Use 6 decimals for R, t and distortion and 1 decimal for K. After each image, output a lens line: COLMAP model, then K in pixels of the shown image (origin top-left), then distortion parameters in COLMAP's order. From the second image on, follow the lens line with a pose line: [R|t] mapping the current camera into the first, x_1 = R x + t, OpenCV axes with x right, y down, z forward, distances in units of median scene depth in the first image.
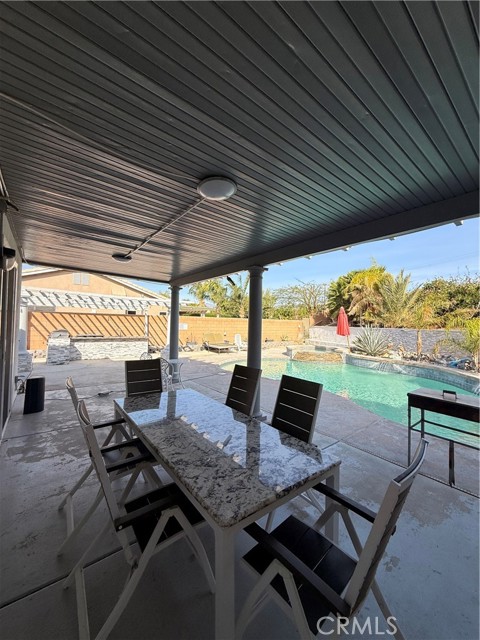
lens RADIAL K [[258.8, 0, 237.0], [0, 258.8, 322.7], [0, 0, 1]] dist [-0.006665, 0.000346]
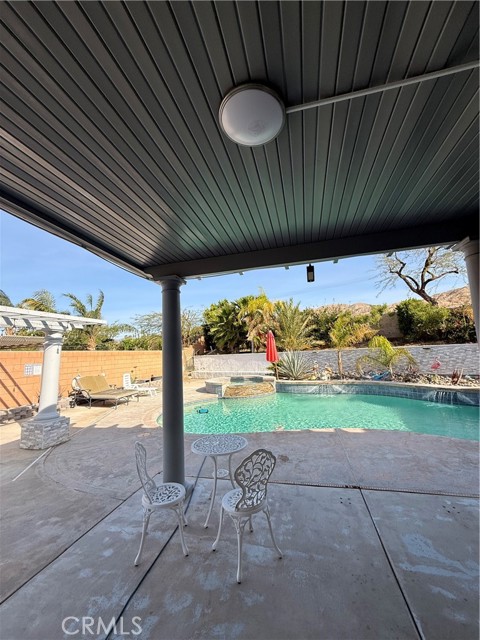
lens RADIAL K [[258.8, 0, 247.5], [0, 258.8, 314.6], [0, 0, 1]] dist [-0.006665, 0.000346]
pose [[0.781049, 0.032105, 0.623644, -0.321702], [0.062778, 0.989582, -0.129566, -0.003255], [-0.621306, 0.140348, 0.770896, 0.422314]]
